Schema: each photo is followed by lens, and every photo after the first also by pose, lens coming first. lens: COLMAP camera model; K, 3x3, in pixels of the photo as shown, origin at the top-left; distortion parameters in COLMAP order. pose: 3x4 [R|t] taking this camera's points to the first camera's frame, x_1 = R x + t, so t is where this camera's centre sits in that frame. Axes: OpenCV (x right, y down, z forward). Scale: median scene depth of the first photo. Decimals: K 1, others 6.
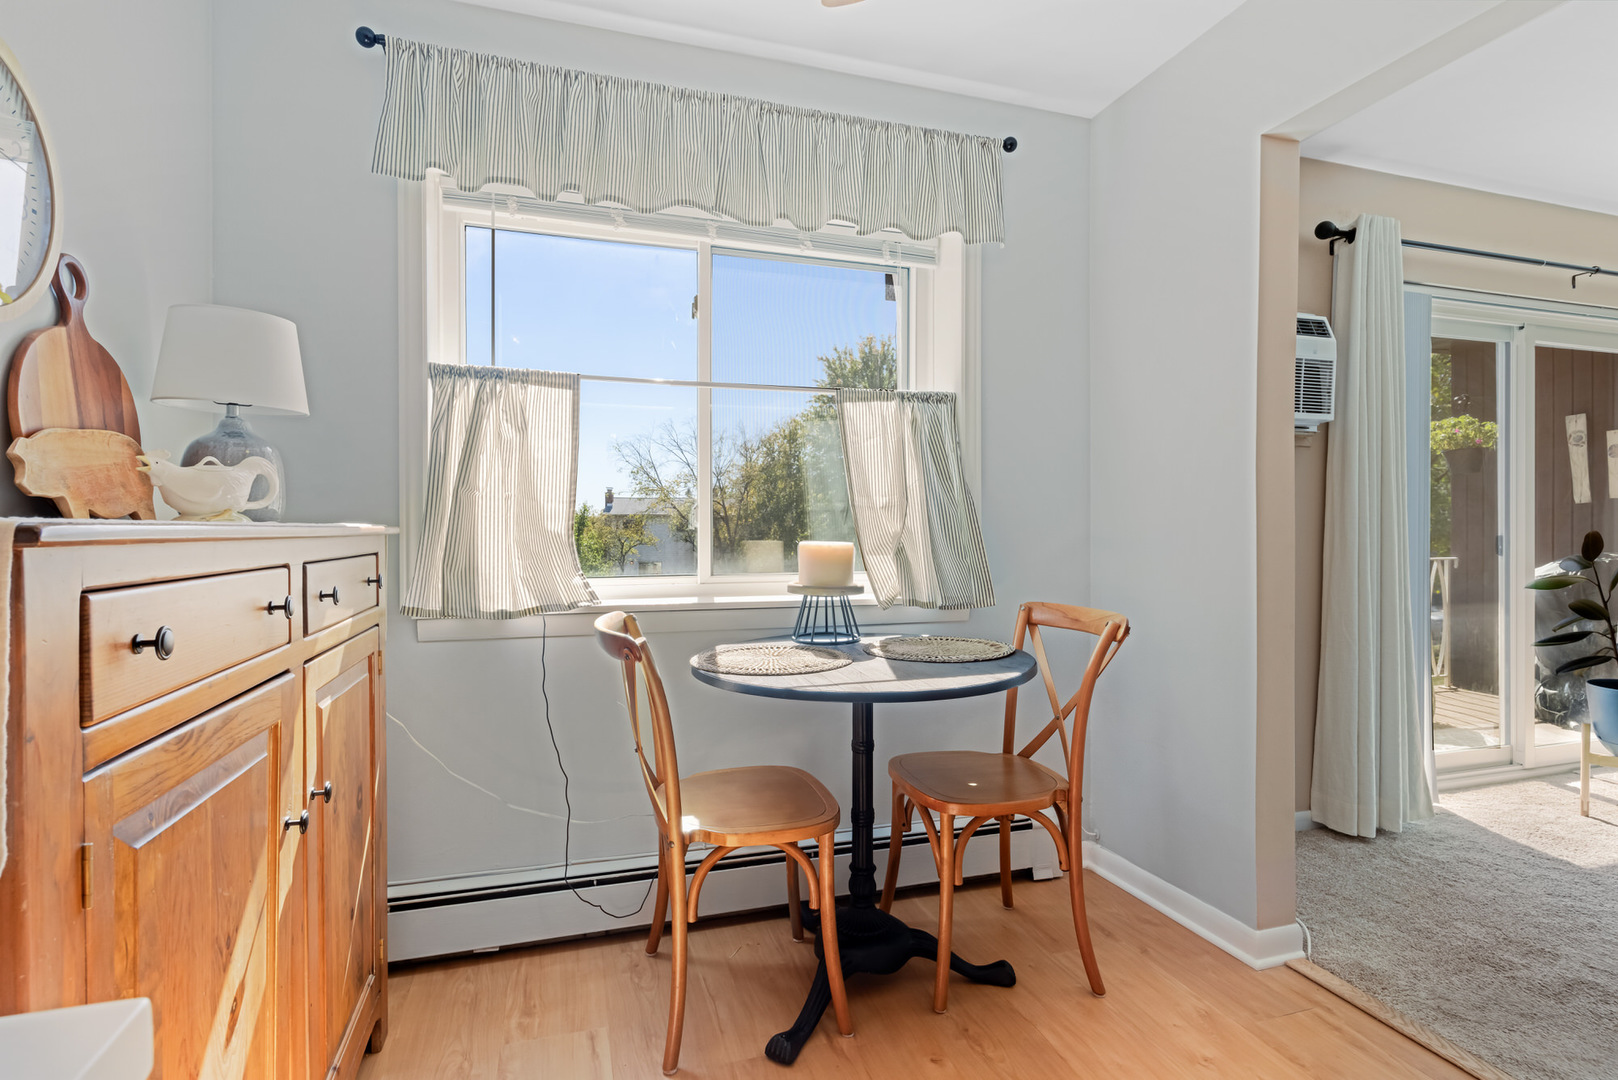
lens RADIAL K [[799.1, 0, 809.0], [0, 799.1, 540.0], [0, 0, 1]] dist [-0.000848, 0.000724]
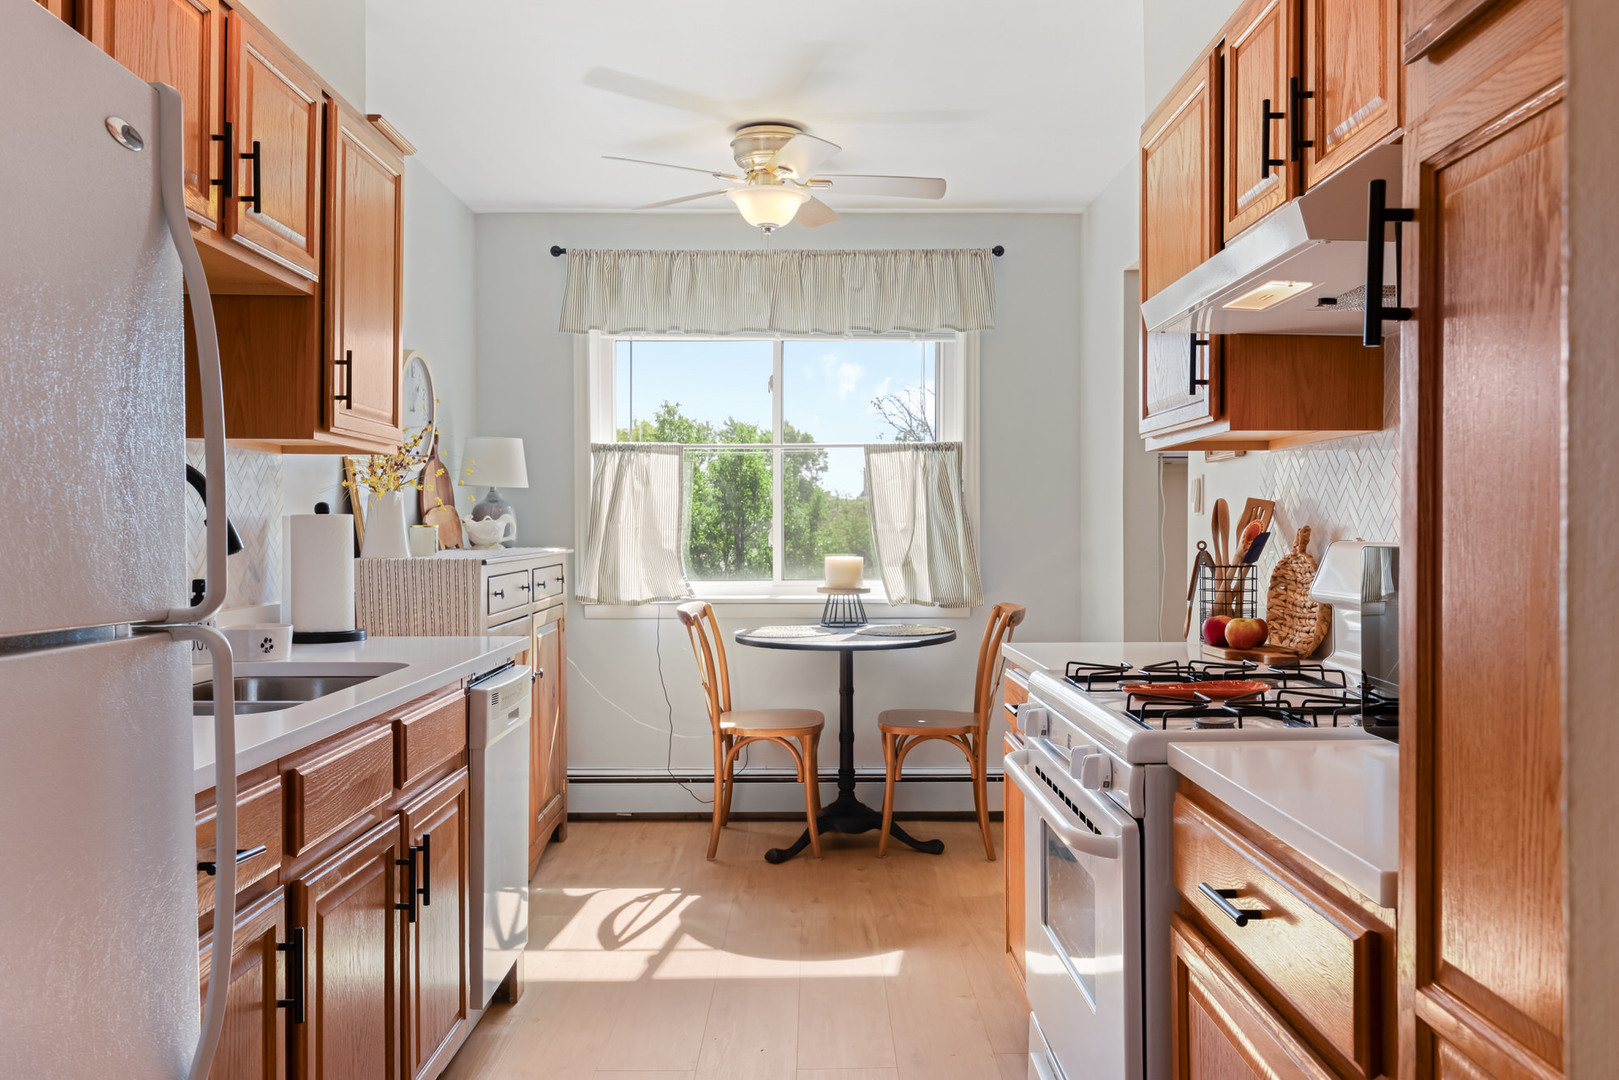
lens RADIAL K [[1300.9, 0, 809.5], [0, 1300.9, 540.0], [0, 0, 1]] dist [0.008886, 0.000972]
pose [[0.952271, 0.002201, -0.305246, 0.723128], [-0.000771, 0.999988, 0.004806, -0.042536], [0.305253, -0.004341, 0.952261, -1.323984]]
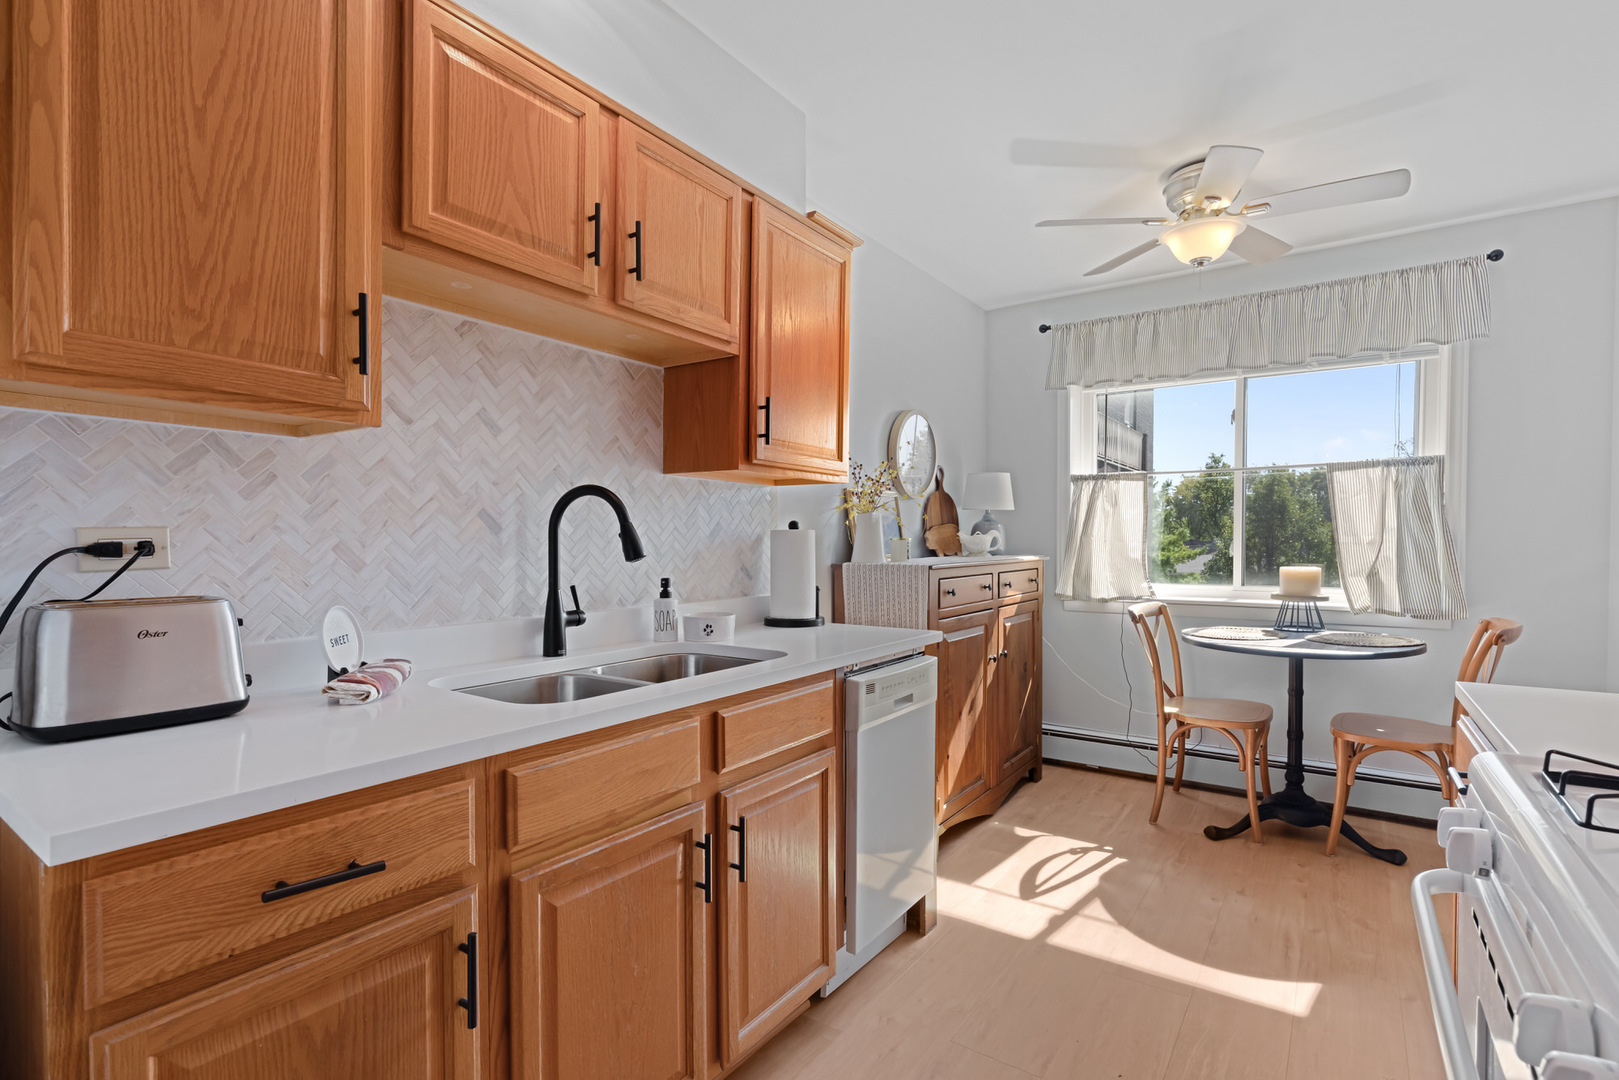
lens RADIAL K [[760.6, 0, 808.9], [0, 760.6, 560.0], [0, 0, 1]] dist [-0.000770, 0.000439]
pose [[0.602851, 0.019606, -0.797613, 0.674038], [-0.003780, 0.999757, 0.021718, -0.043582], [0.797845, -0.010078, 0.602779, -0.707152]]
